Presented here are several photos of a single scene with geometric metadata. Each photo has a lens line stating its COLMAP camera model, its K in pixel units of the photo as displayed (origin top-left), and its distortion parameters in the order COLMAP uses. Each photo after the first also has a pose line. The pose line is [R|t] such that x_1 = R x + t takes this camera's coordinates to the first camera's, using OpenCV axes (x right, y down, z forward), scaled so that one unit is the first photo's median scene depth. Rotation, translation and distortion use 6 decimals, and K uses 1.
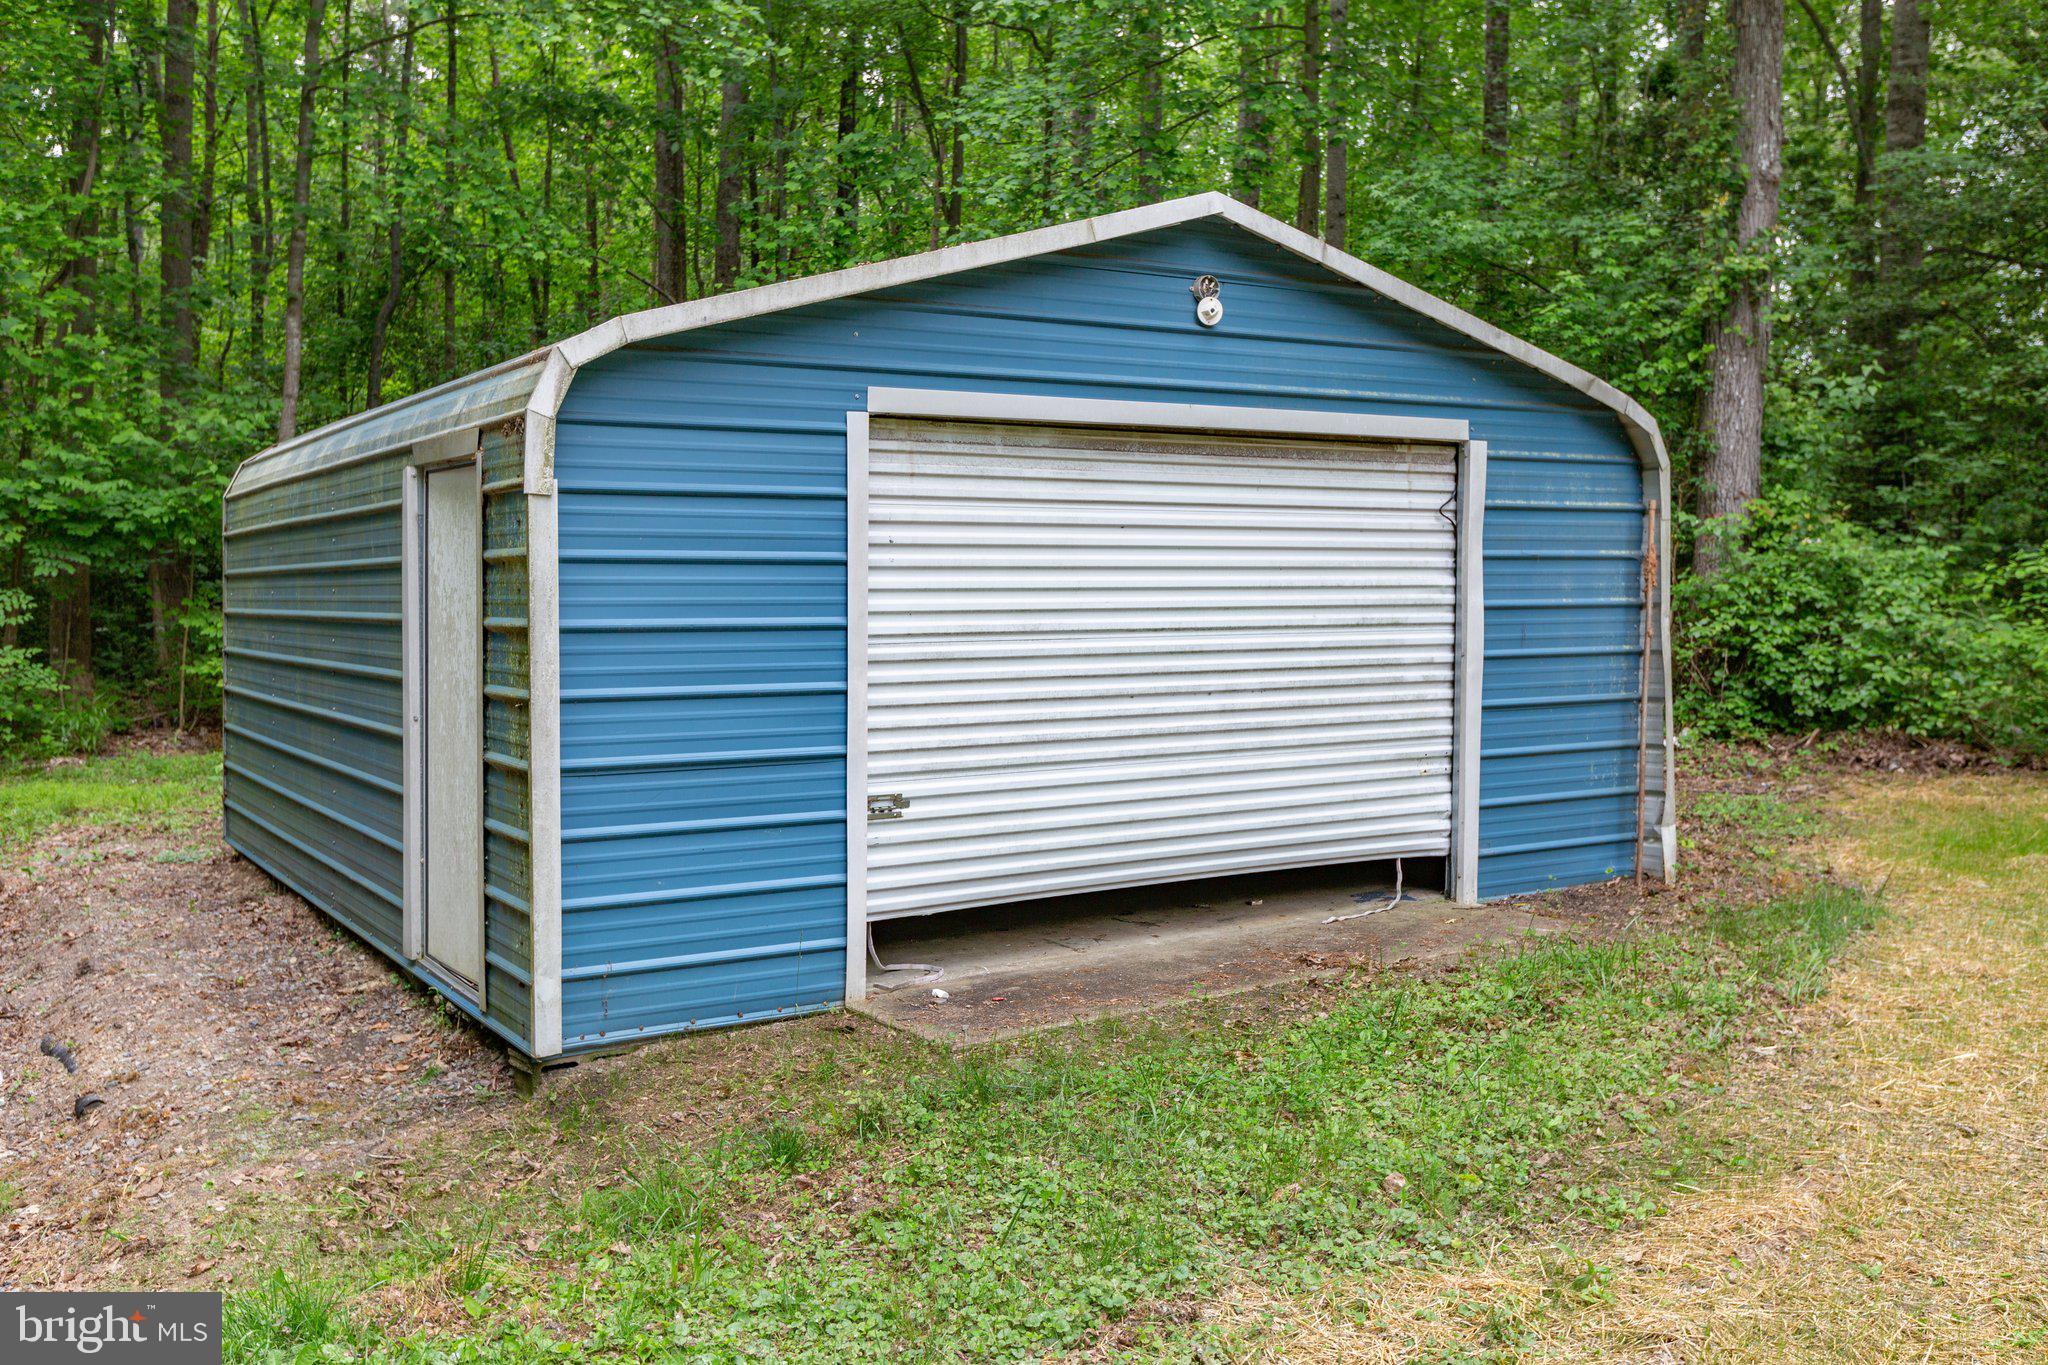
lens RADIAL K [[1761.4, 0, 1020.9], [0, 1761.4, 686.3], [0, 0, 1]] dist [-0.007767, 0.001399]
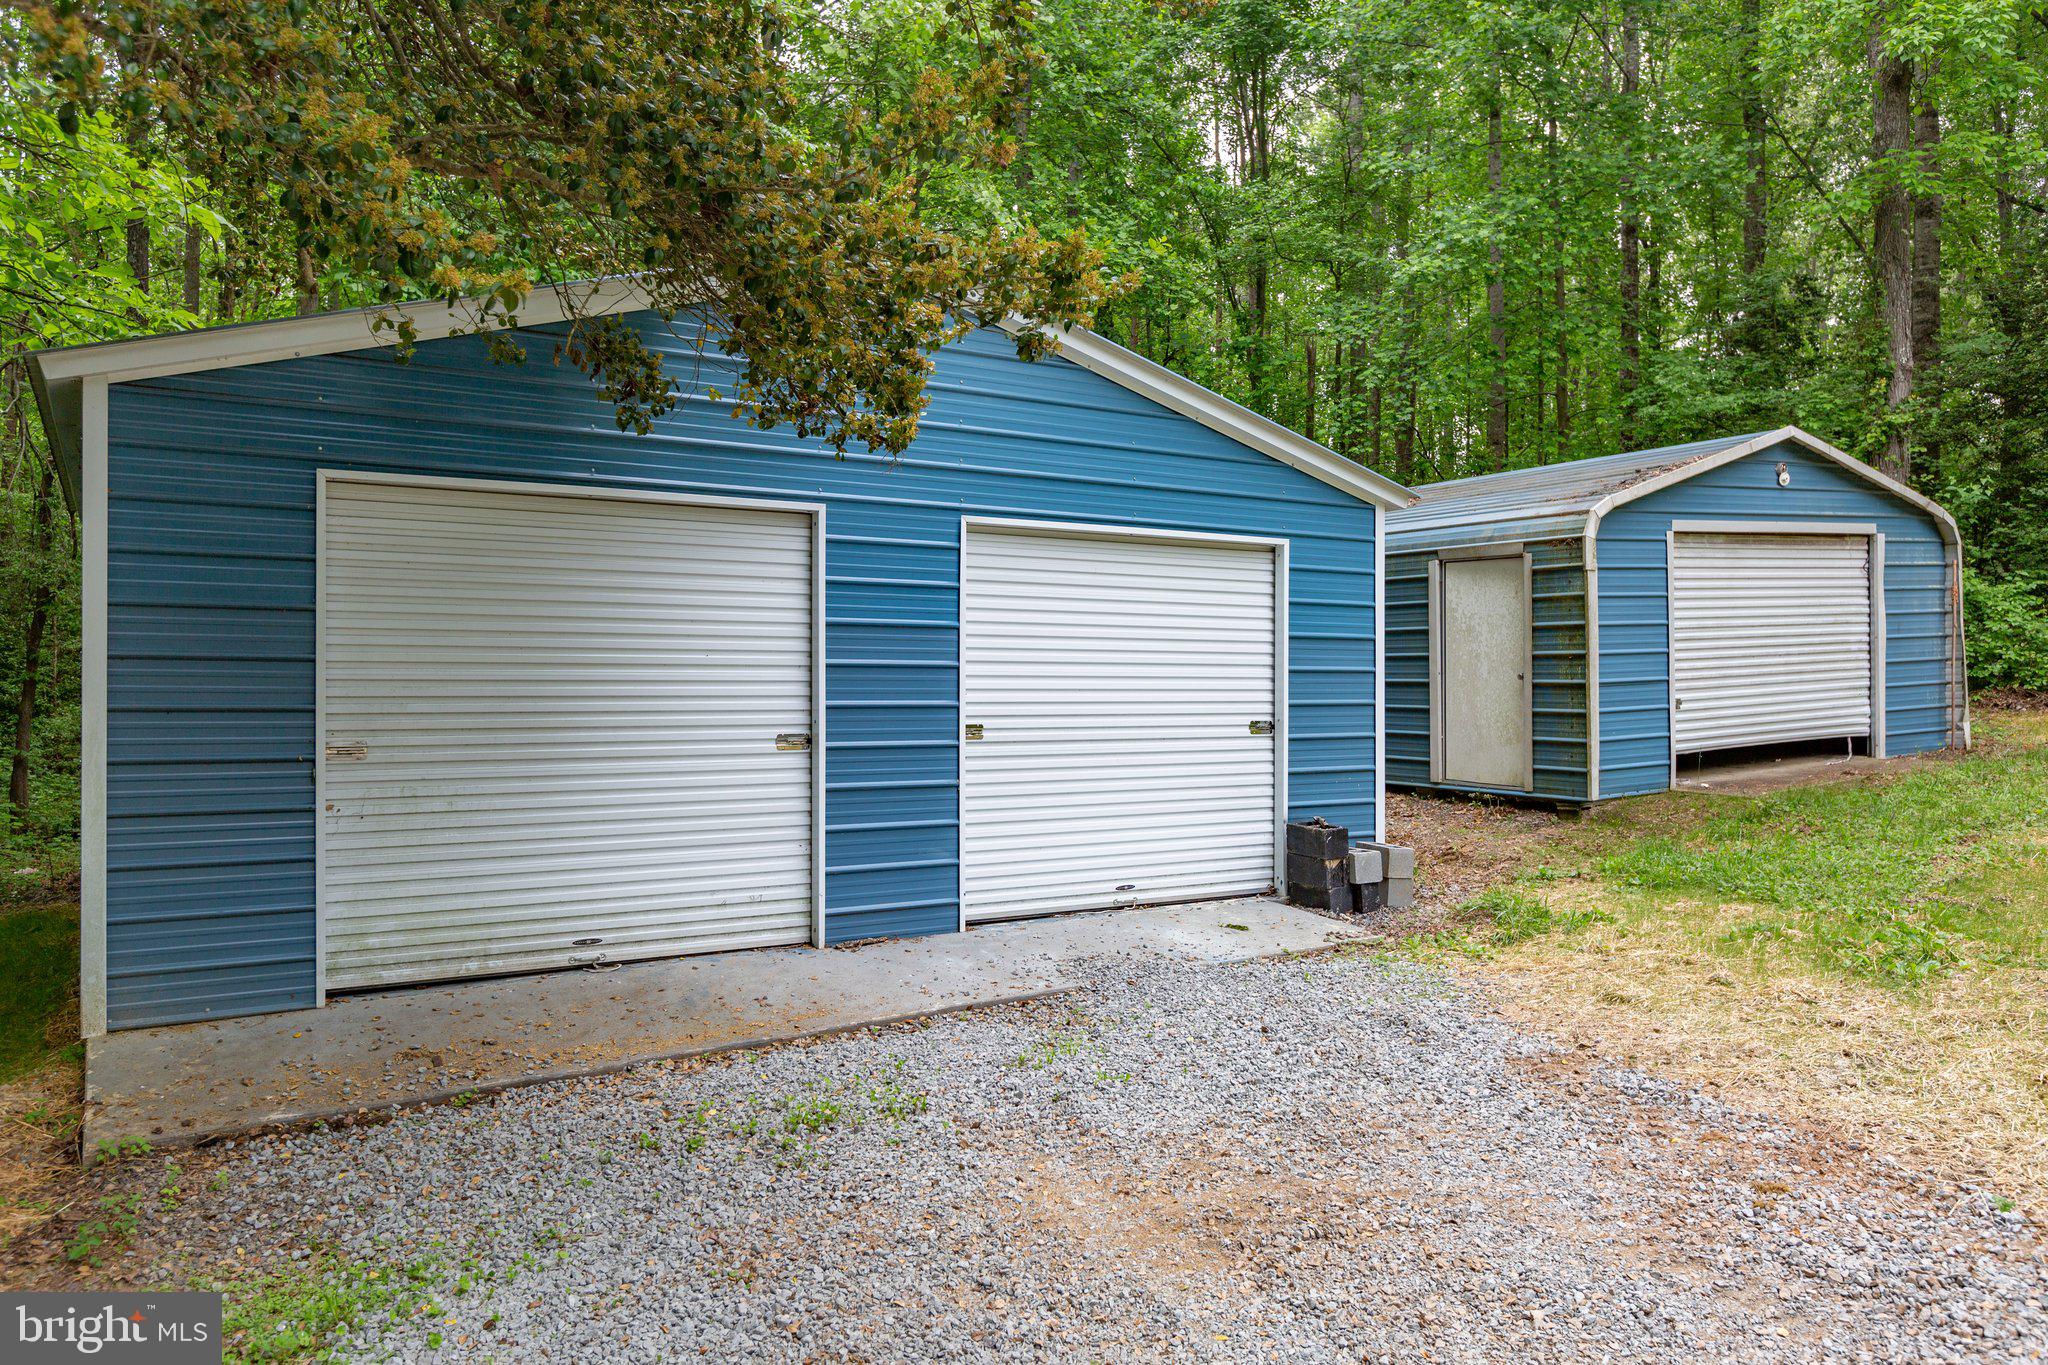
lens RADIAL K [[1510.3, 0, 1026.5], [0, 1510.3, 680.1], [0, 0, 1]] dist [0.007743, 0.002591]
pose [[0.999664, -0.025645, 0.003669, -0.755301], [0.025755, 0.999086, -0.034120, 0.067410], [-0.002790, 0.034203, 0.999411, -0.772311]]
